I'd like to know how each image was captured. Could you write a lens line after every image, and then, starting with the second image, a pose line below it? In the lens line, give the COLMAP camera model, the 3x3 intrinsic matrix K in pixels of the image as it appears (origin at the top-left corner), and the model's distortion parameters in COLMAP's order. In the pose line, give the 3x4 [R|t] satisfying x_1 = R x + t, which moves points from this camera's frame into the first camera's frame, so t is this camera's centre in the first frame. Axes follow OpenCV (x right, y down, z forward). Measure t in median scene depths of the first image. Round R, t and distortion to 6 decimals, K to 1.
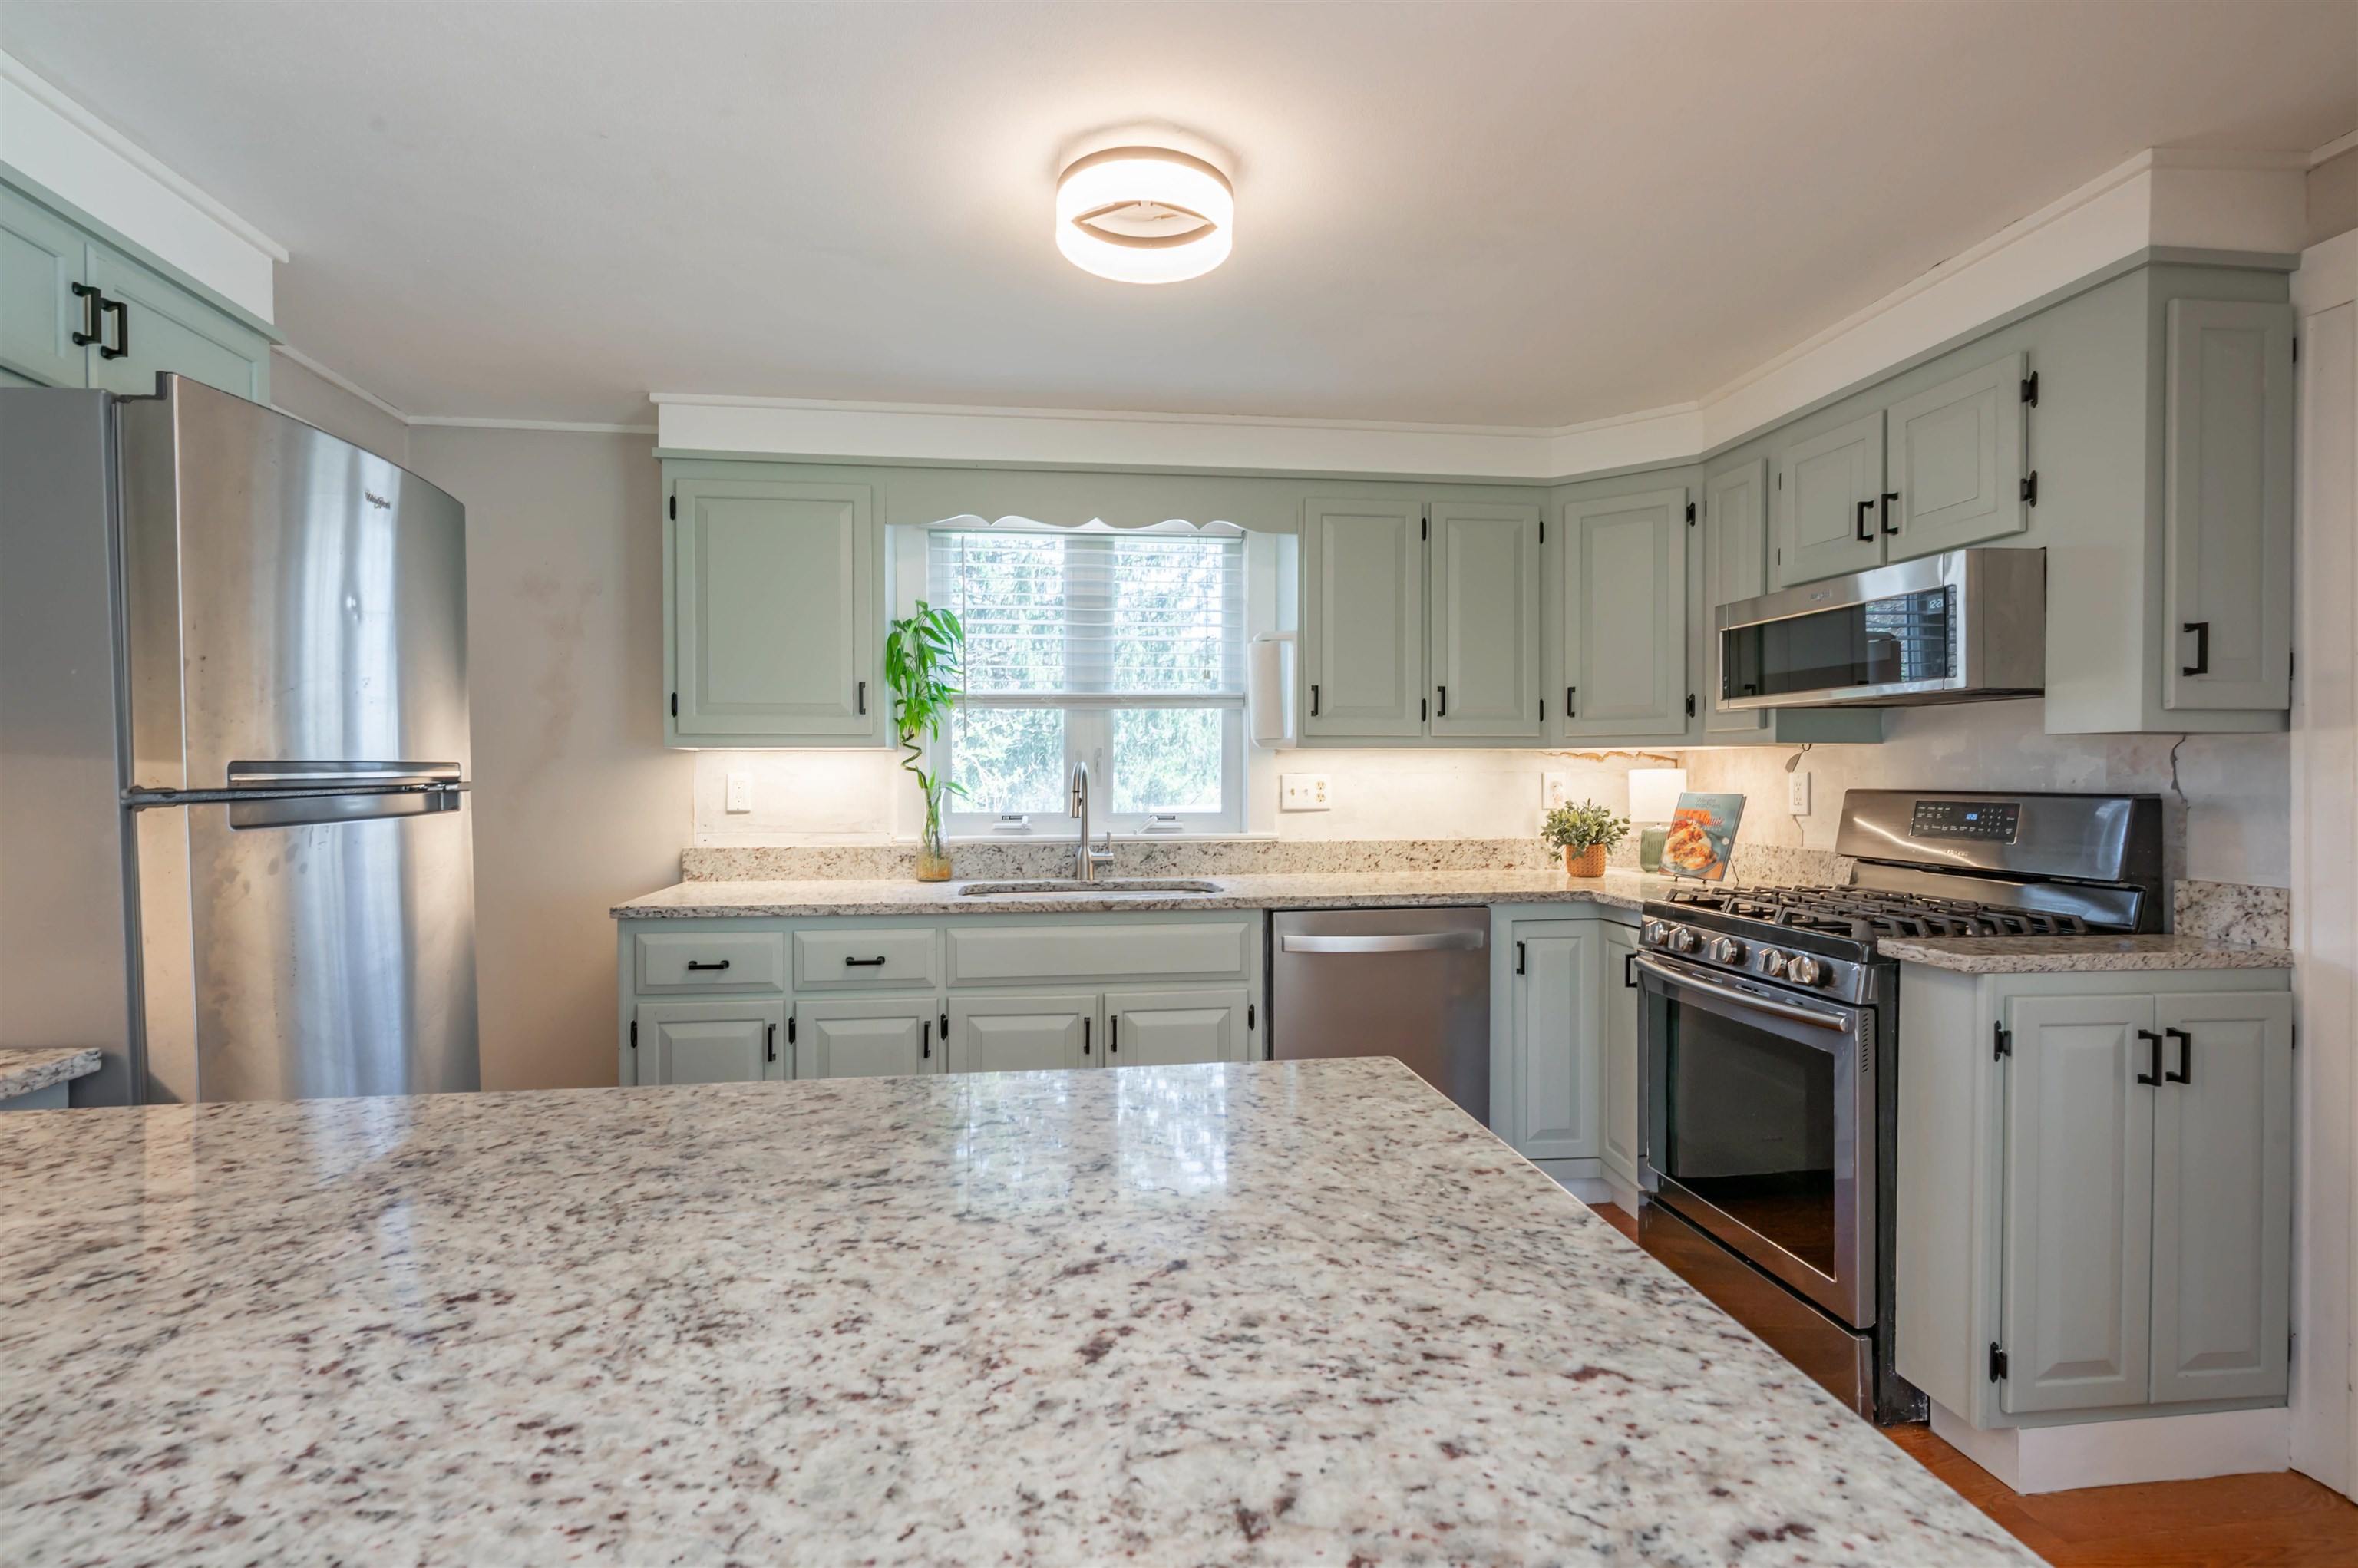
lens RADIAL K [[1153.2, 0, 1198.5], [0, 1153.2, 783.5], [0, 0, 1]] dist [-0.001591, 0.000808]
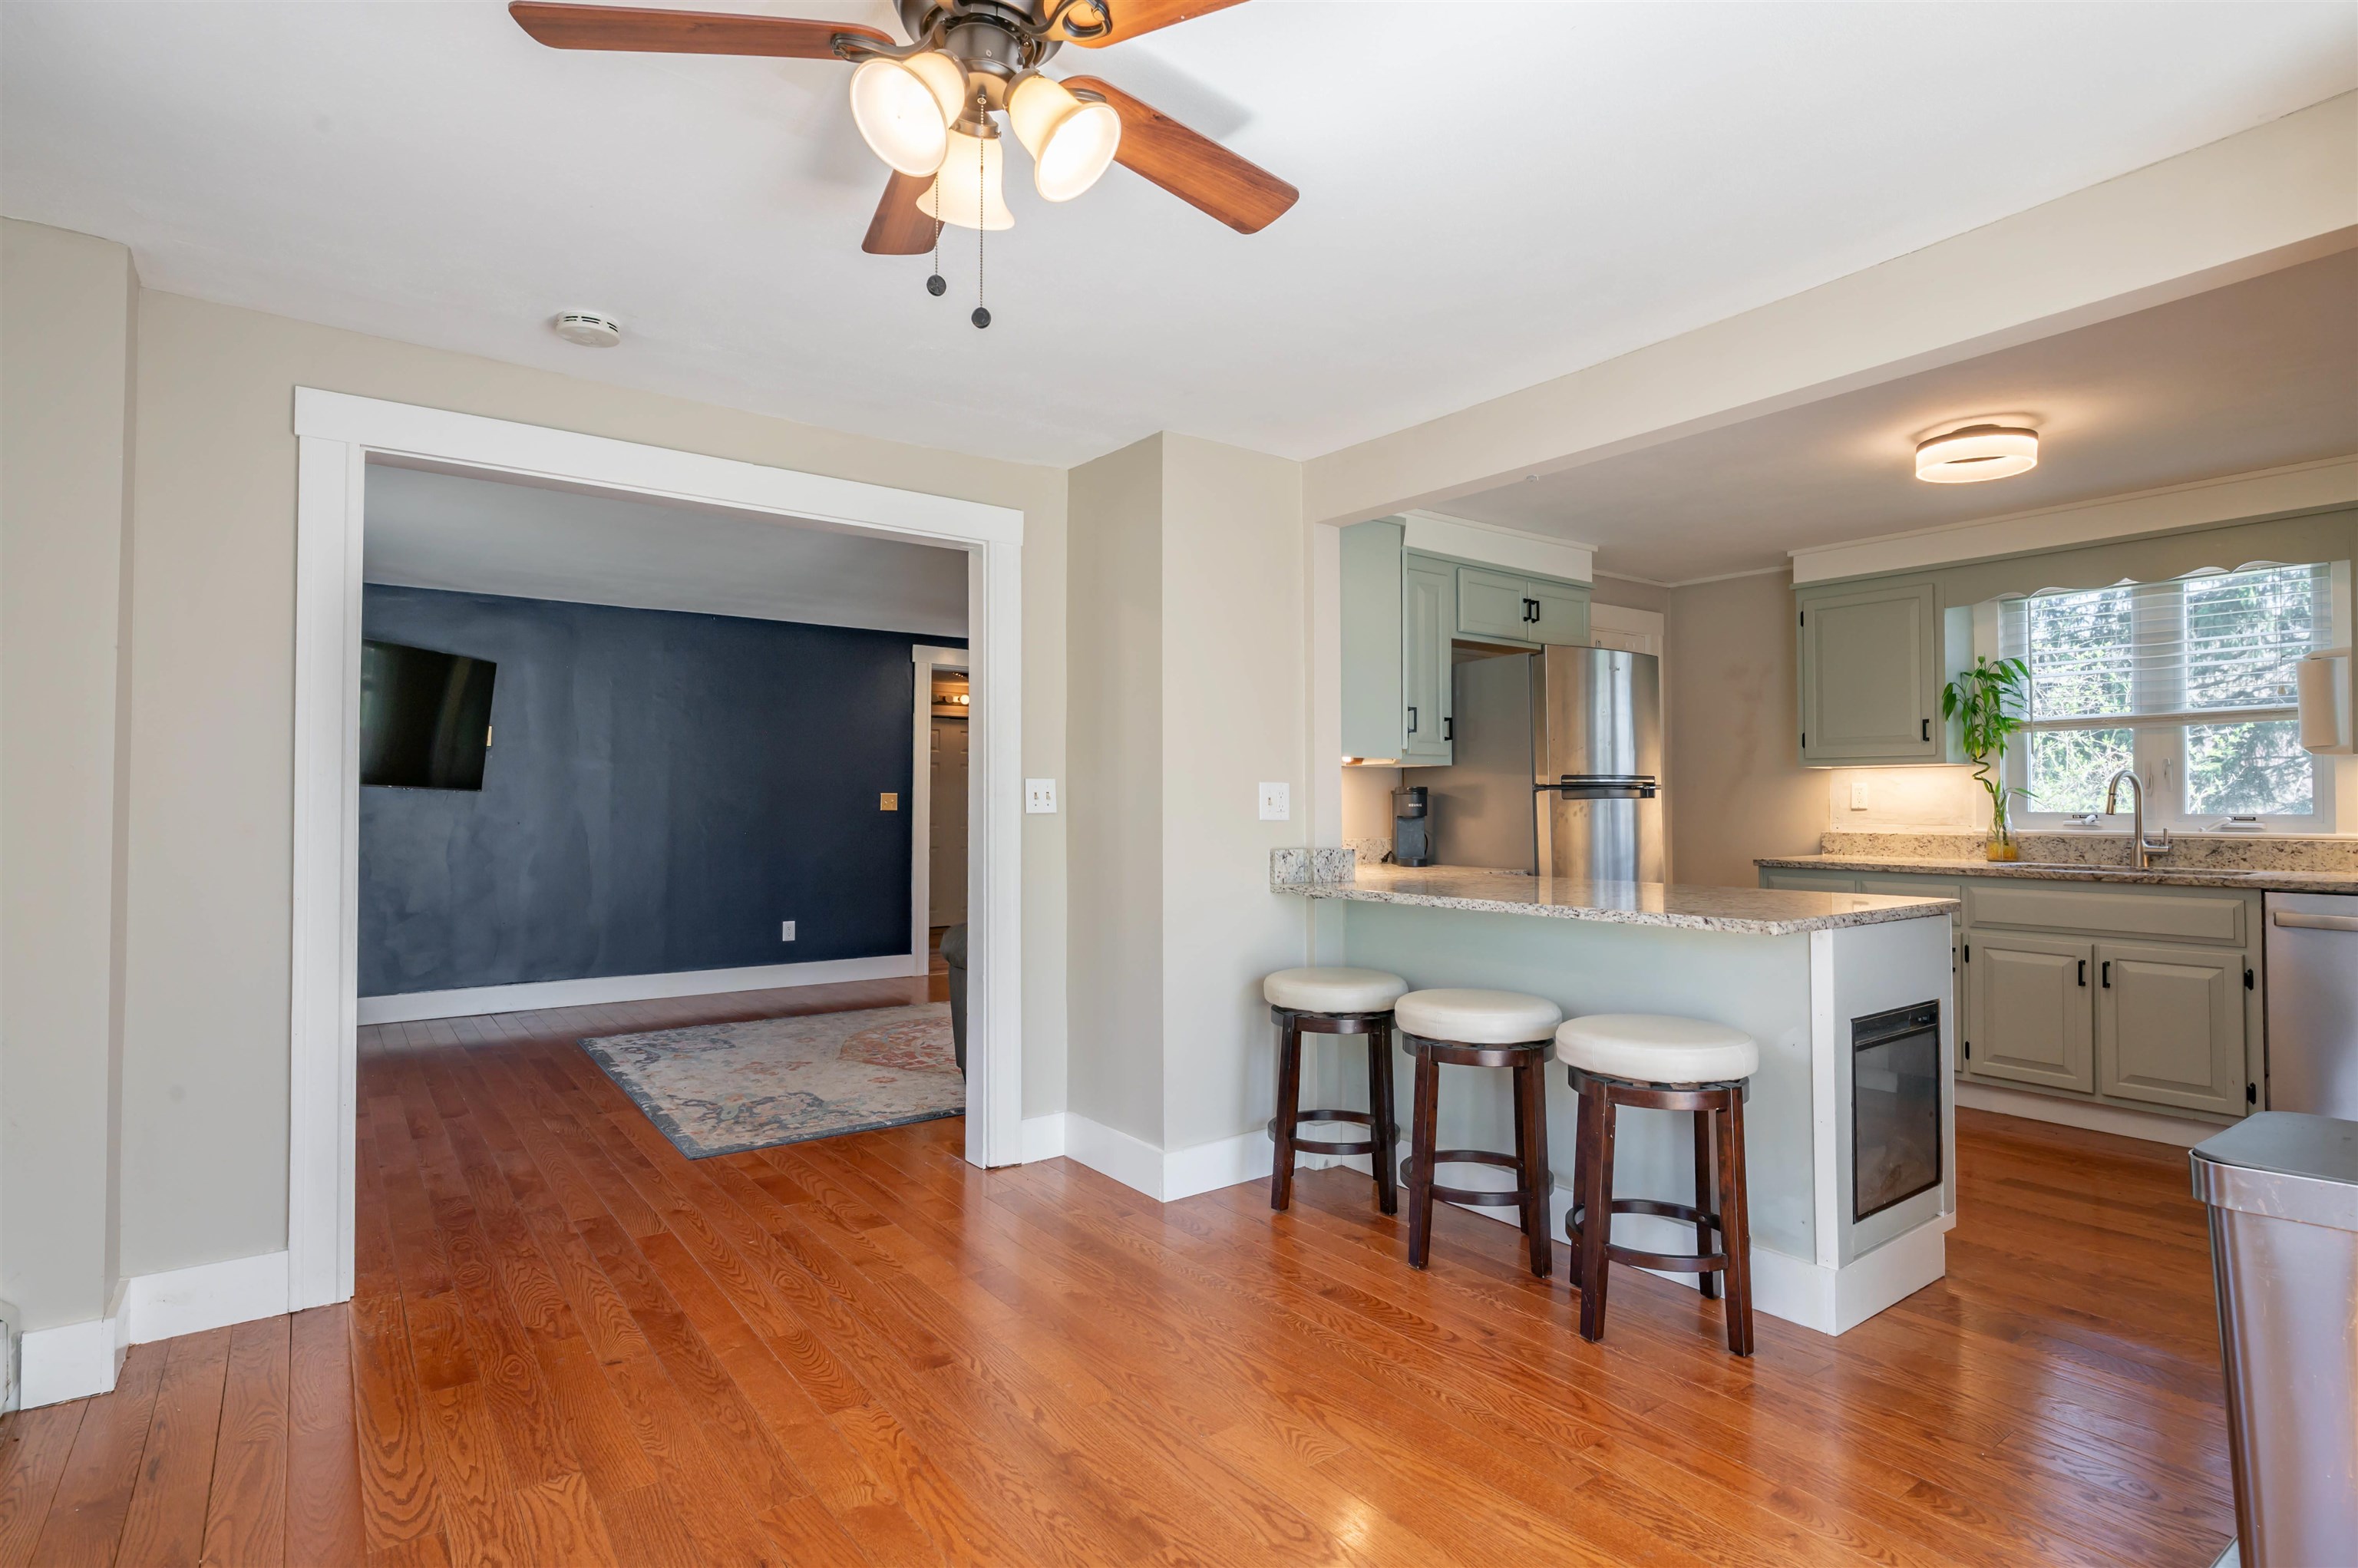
lens RADIAL K [[1153.2, 0, 1198.1], [0, 1153.2, 785.3], [0, 0, 1]] dist [-0.001591, 0.000808]
pose [[0.480510, -0.011049, -0.876919, 0.509972], [-0.008460, 0.999816, -0.017233, 0.026894], [0.876948, 0.015699, 0.480328, -0.478770]]
